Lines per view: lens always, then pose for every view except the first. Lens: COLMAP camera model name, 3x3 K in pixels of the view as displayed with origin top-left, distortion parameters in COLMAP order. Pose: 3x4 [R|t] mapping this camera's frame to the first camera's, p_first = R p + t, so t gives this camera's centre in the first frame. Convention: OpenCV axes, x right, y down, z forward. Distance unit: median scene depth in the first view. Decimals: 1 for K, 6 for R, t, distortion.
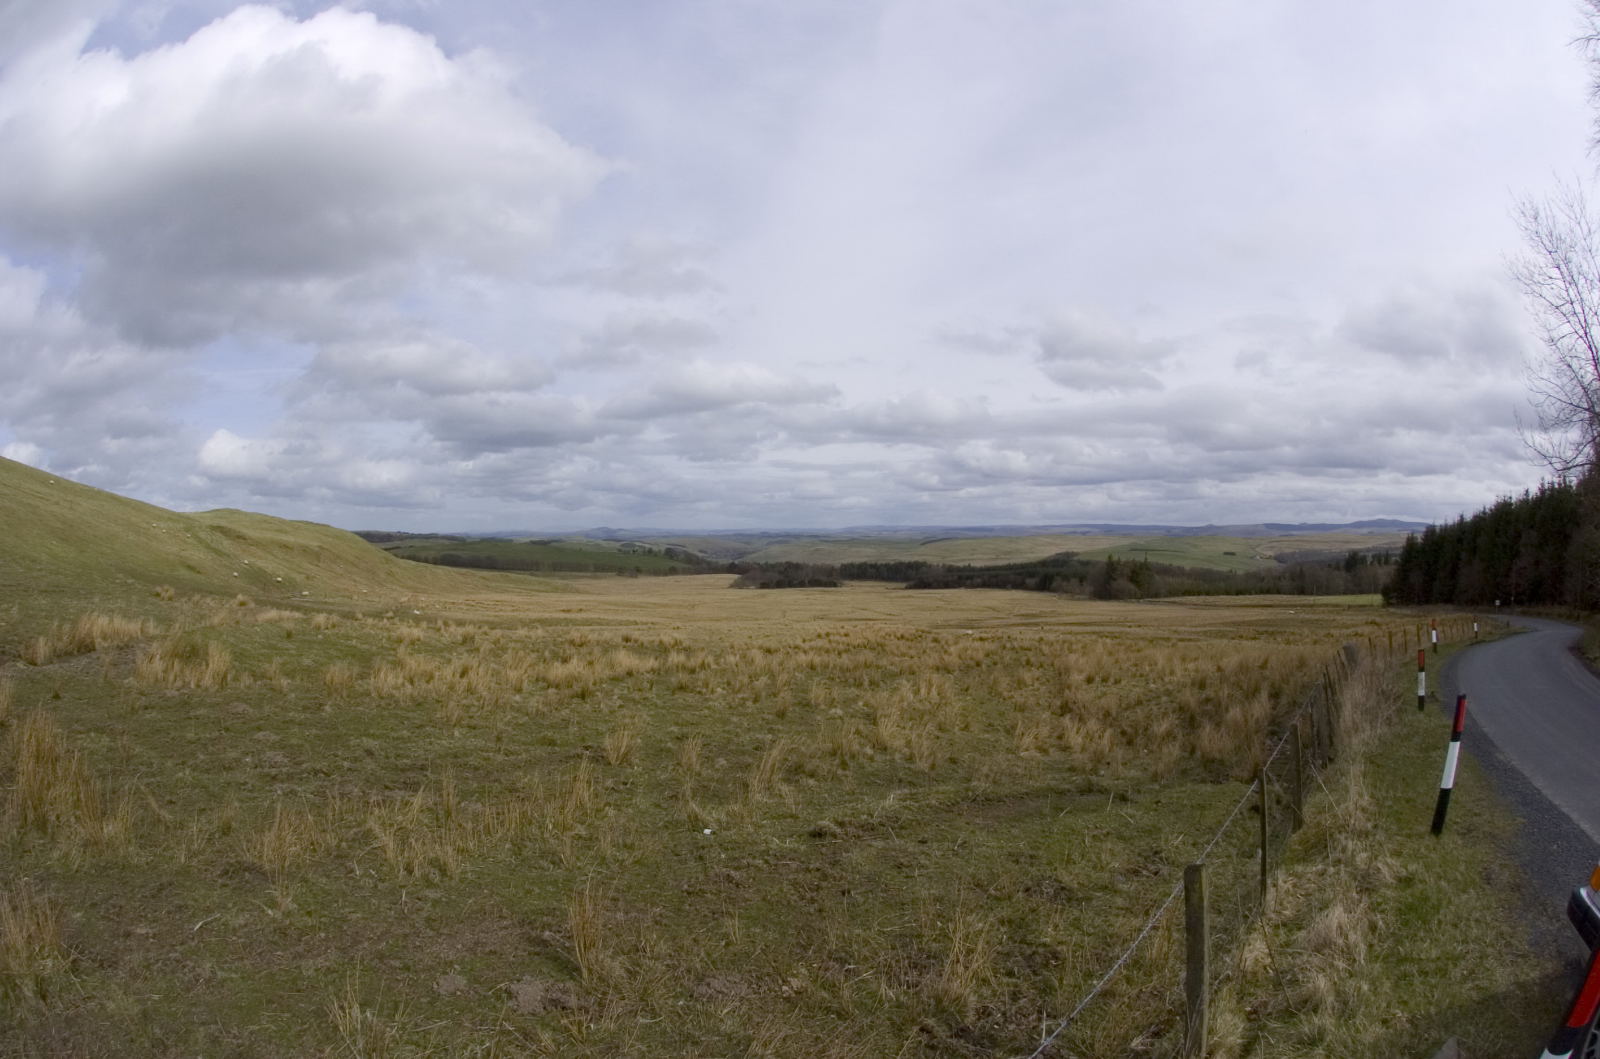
lens RADIAL K [[820.8, 0, 807.5], [0, 820.8, 532.5], [0, 0, 1]] dist [-0.206014, 0.038357]
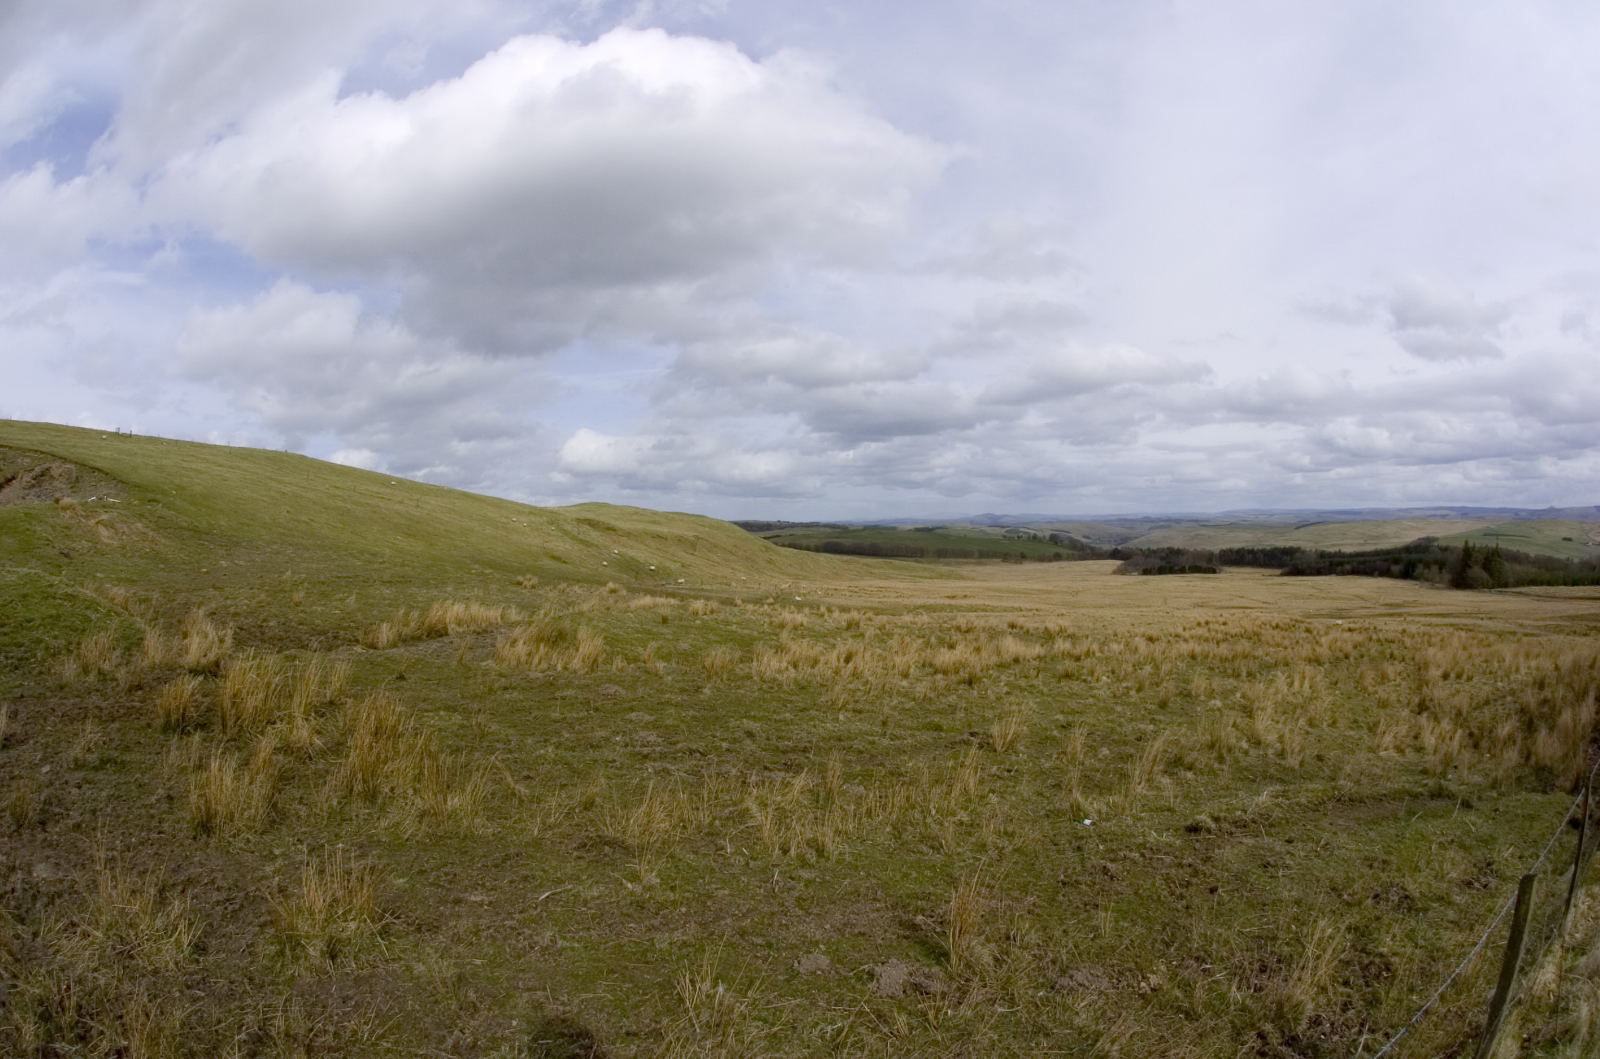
lens RADIAL K [[820.8, 0, 807.5], [0, 820.8, 532.5], [0, 0, 1]] dist [-0.206014, 0.038357]
pose [[0.940805, -0.008945, -0.338831, -0.112433], [0.012673, 0.999881, 0.008792, 0.004755], [0.338712, -0.012566, 0.940806, -0.016303]]
